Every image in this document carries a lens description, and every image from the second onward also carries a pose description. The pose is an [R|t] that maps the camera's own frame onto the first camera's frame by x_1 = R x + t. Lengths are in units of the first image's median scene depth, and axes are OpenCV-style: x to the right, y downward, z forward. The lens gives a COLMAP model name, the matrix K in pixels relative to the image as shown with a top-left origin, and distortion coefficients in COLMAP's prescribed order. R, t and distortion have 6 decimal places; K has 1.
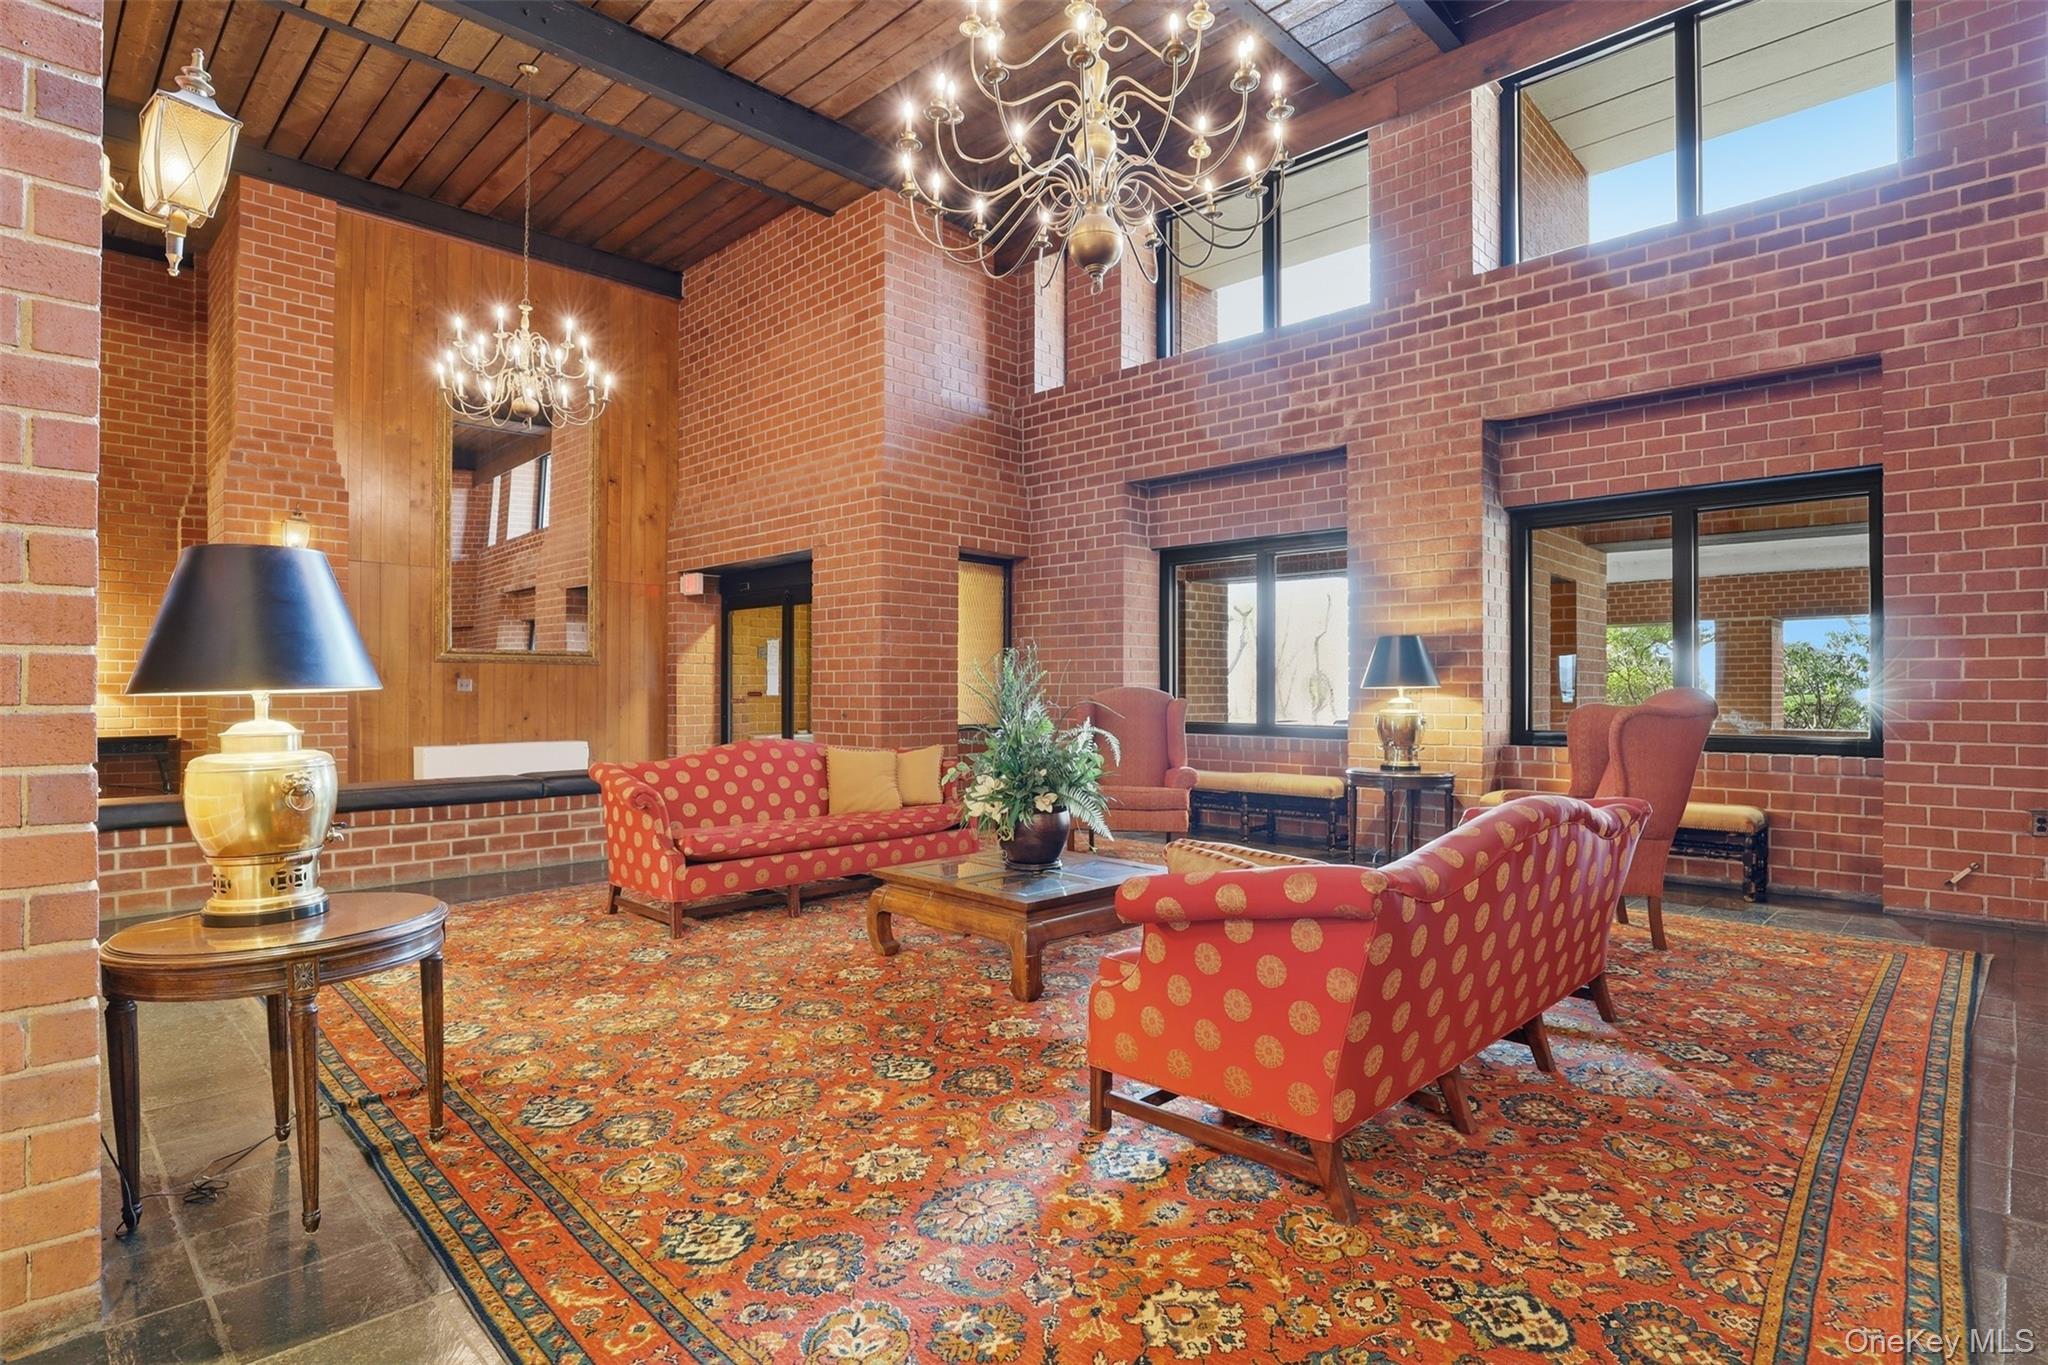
lens RADIAL K [[1024.8, 0, 1024.6], [0, 1024.8, 686.9], [0, 0, 1]] dist [-0.026658, 0.004429]
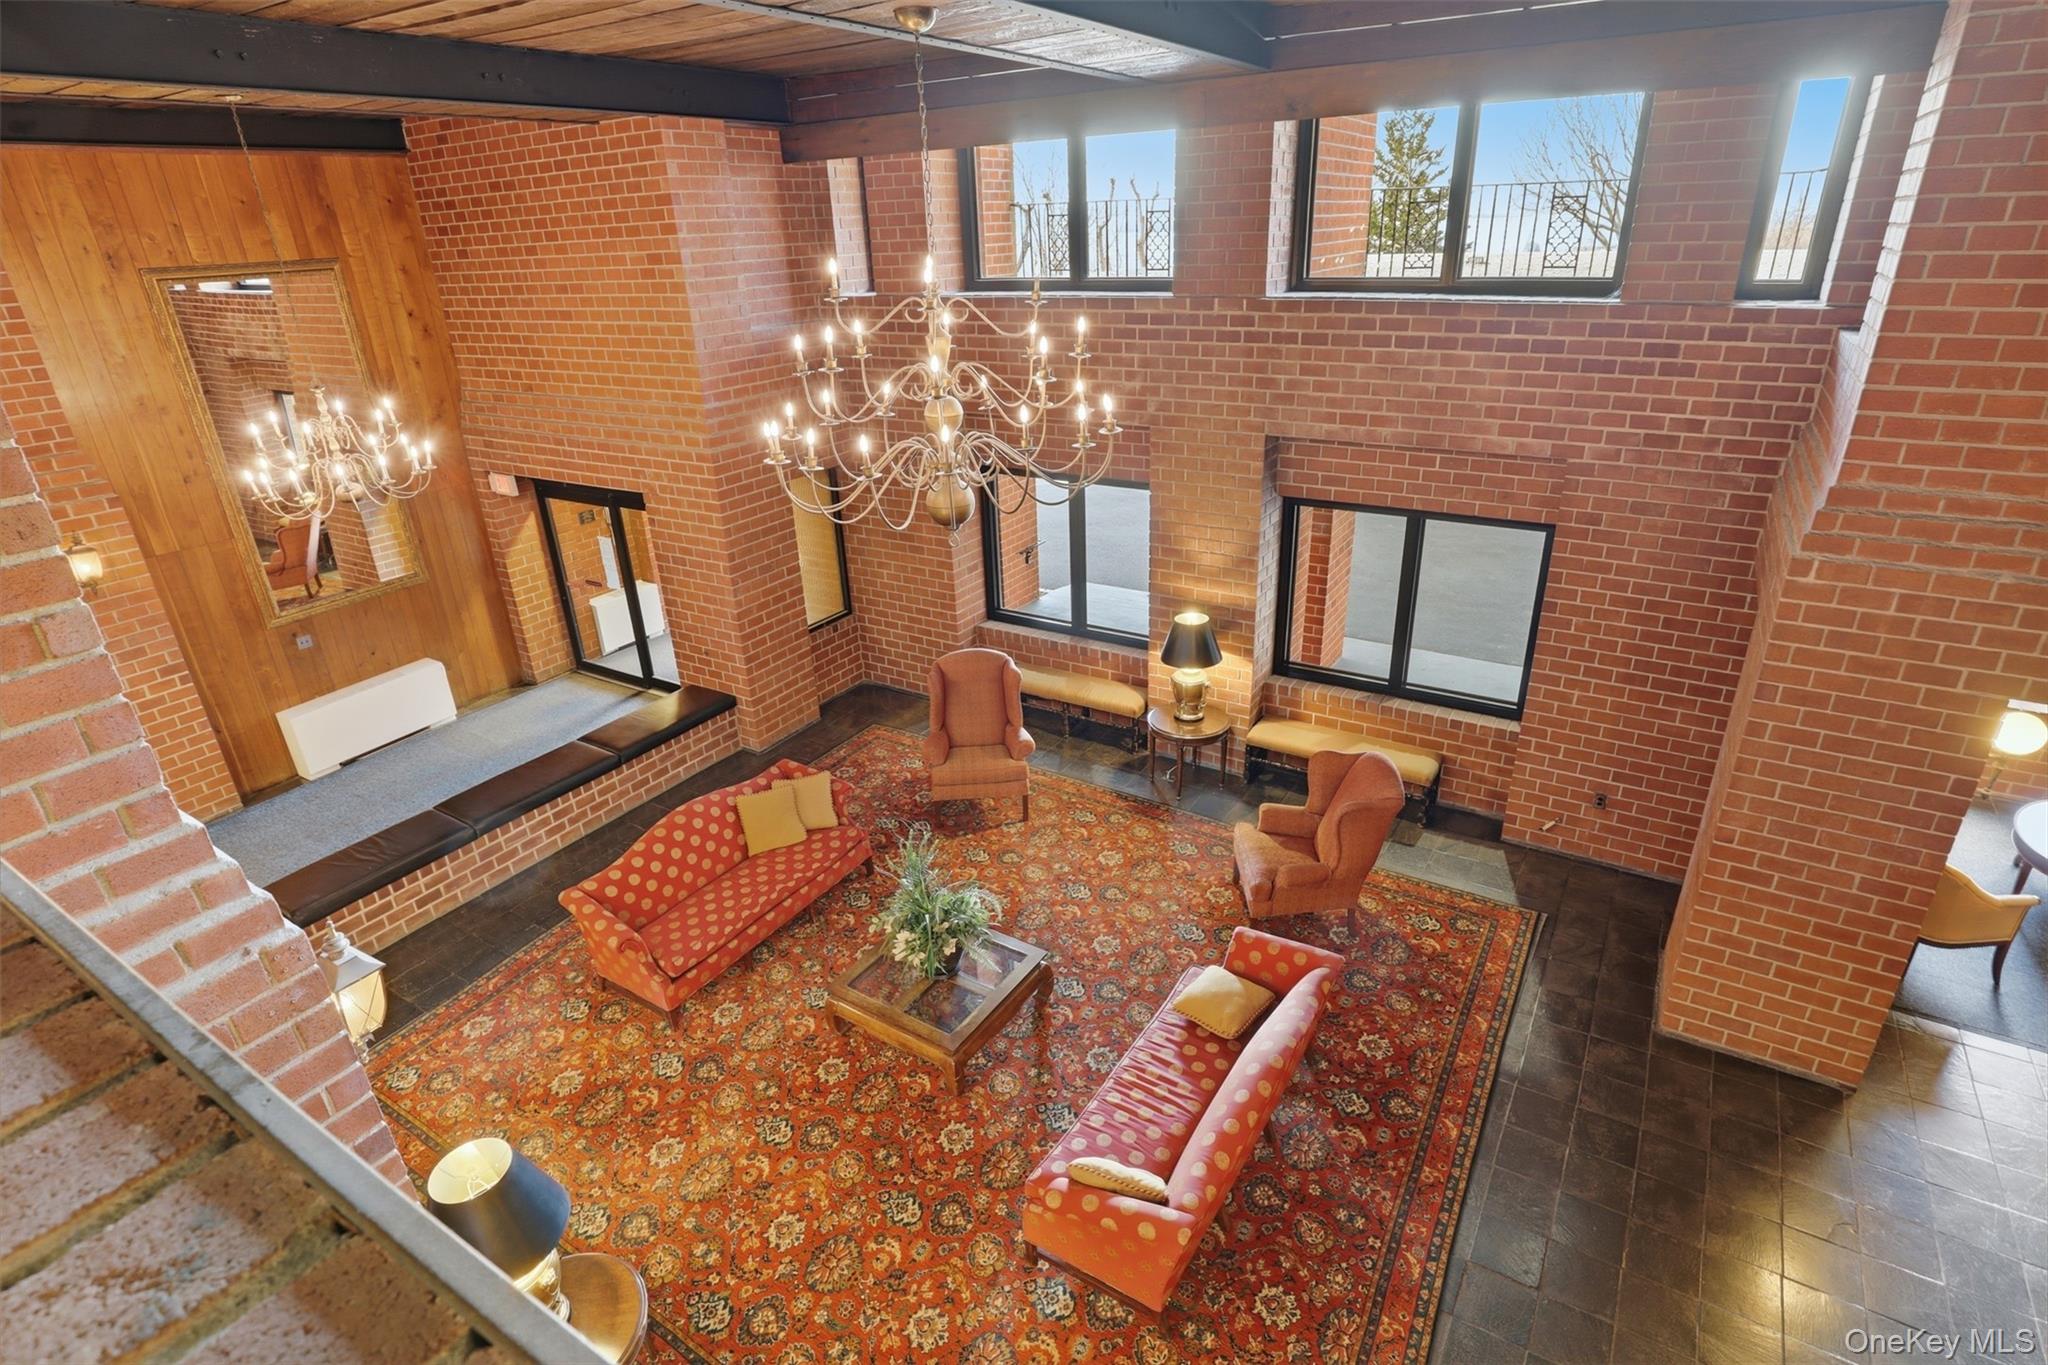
lens RADIAL K [[1024.8, 0, 1019.4], [0, 1024.8, 672.0], [0, 0, 1]] dist [-0.026658, 0.004429]
pose [[0.977338, -0.122846, 0.172395, -0.057238], [0.042919, 0.912466, 0.406895, -0.554224], [-0.207290, -0.390275, 0.897060, -0.086082]]
